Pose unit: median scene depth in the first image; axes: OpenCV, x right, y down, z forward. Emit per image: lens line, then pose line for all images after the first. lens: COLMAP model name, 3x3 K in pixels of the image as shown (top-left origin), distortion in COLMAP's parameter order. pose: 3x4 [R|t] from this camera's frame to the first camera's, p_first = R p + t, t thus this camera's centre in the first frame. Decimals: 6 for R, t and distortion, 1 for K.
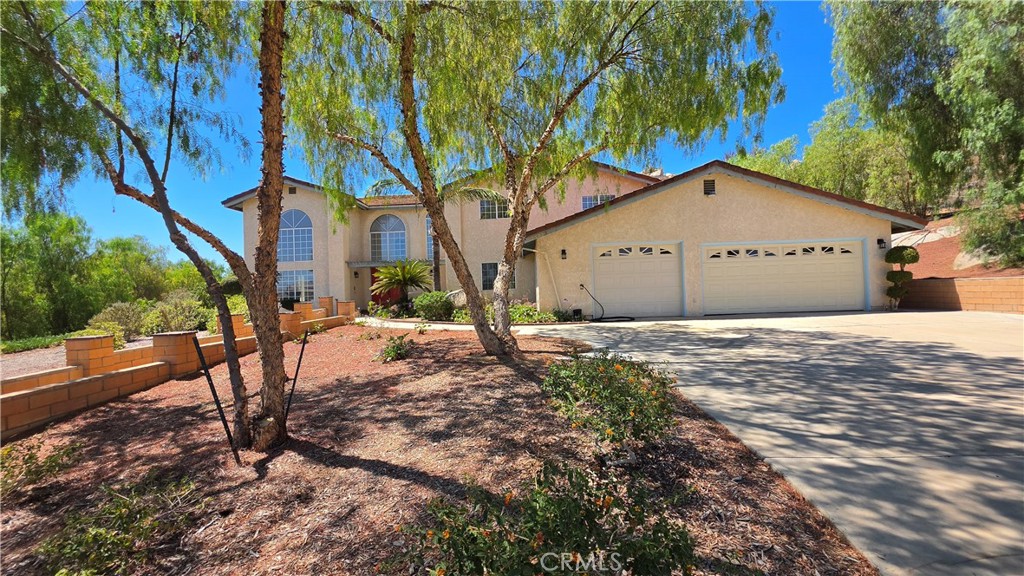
lens RADIAL K [[409.7, 0, 512.8], [0, 409.7, 290.0], [0, 0, 1]] dist [-0.002405, 0.000071]
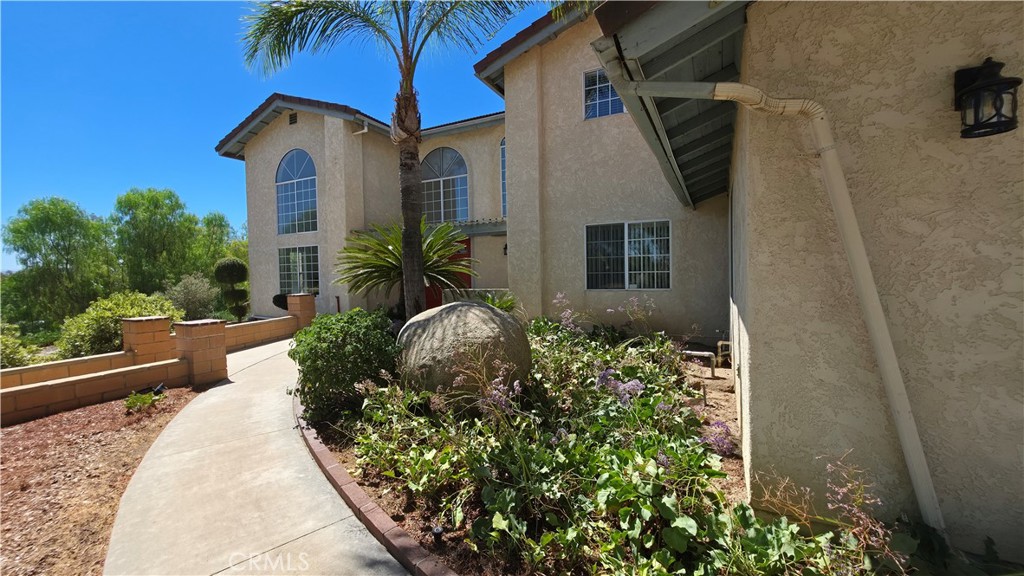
lens RADIAL K [[409.7, 0, 513.9], [0, 409.7, 286.8], [0, 0, 1]] dist [-0.002405, 0.000071]
pose [[0.912476, 0.029370, -0.408075, 0.043185], [-0.009479, 0.998670, 0.050680, -0.032206], [0.409020, -0.042376, 0.911541, 0.812231]]
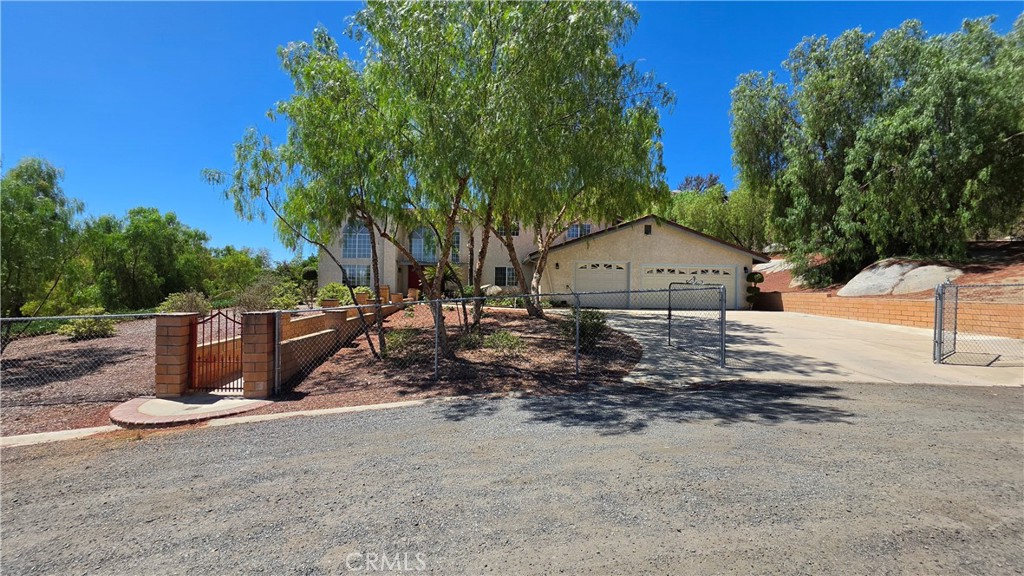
lens RADIAL K [[409.7, 0, 514.1], [0, 409.7, 289.6], [0, 0, 1]] dist [-0.002405, 0.000071]
pose [[0.995932, 0.048523, 0.075929, -0.160100], [-0.048750, 0.998810, 0.001150, 0.010691], [-0.075783, -0.004847, 0.997113, -0.579840]]
